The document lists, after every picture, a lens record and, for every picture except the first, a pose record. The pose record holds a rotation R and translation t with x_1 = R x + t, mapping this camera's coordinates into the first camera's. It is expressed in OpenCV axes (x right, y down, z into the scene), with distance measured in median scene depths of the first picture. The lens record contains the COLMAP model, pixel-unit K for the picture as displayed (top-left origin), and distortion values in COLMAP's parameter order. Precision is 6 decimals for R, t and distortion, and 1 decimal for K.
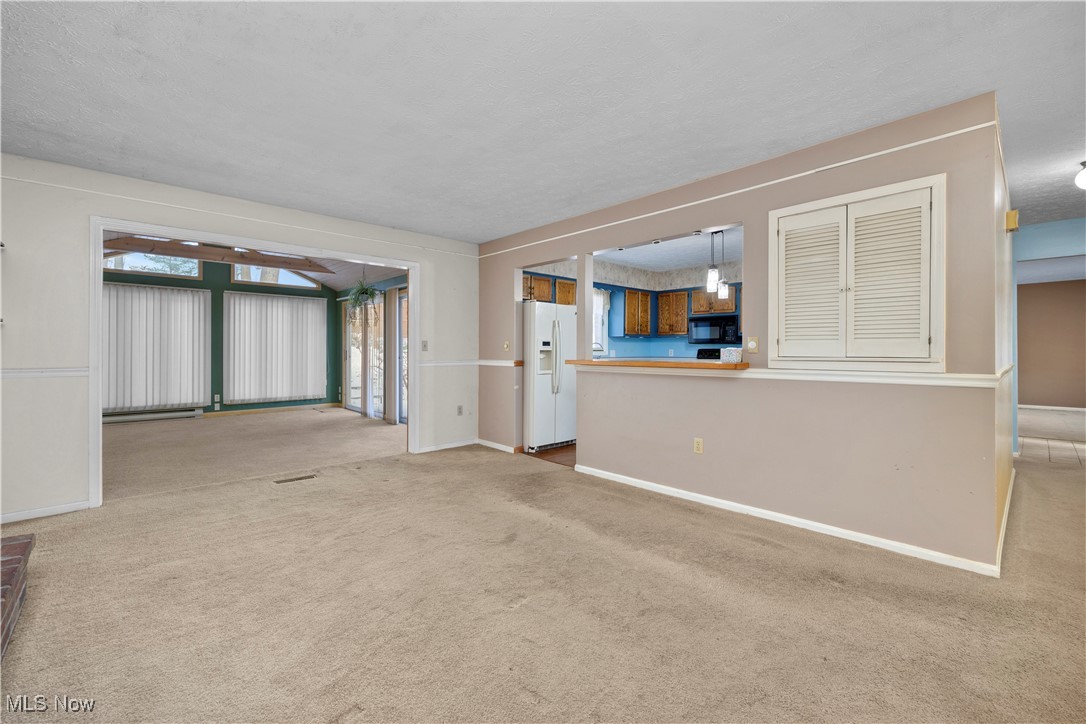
lens RADIAL K [[459.0, 0, 545.6], [0, 459.0, 349.0], [0, 0, 1]] dist [0.001206, 0.000075]
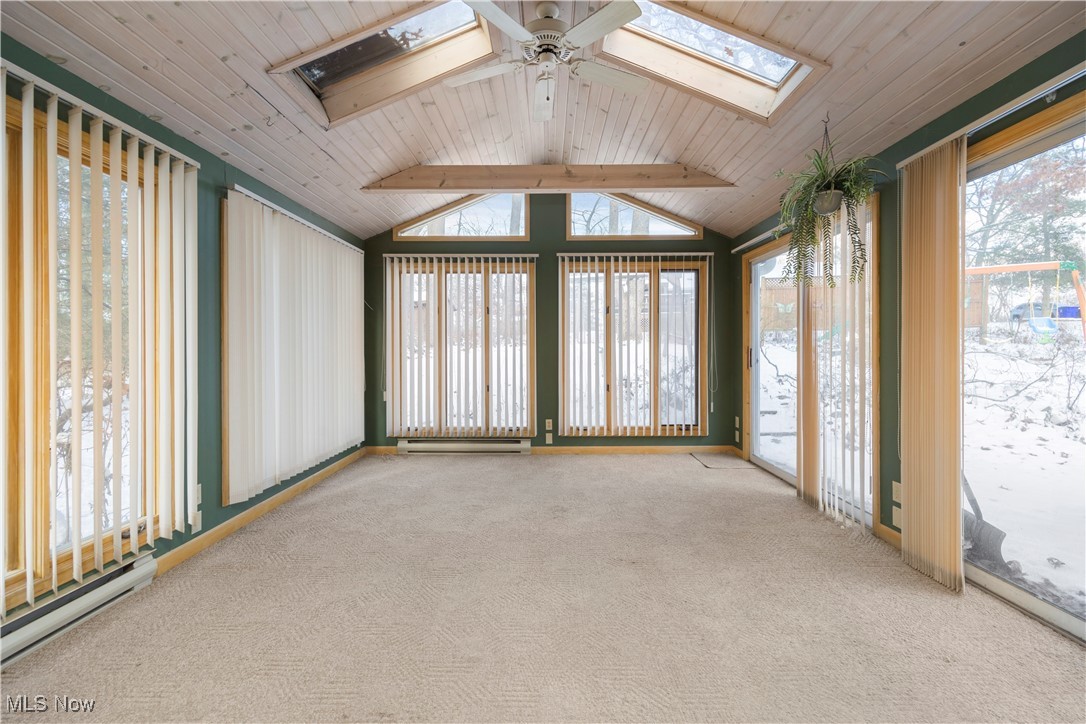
lens RADIAL K [[459.0, 0, 545.6], [0, 459.0, 349.0], [0, 0, 1]] dist [0.001206, 0.000075]
pose [[0.725775, -0.002960, -0.687925, -0.284042], [0.005945, 0.999980, 0.001970, 0.001546], [0.687906, -0.005519, 0.725779, 0.539056]]
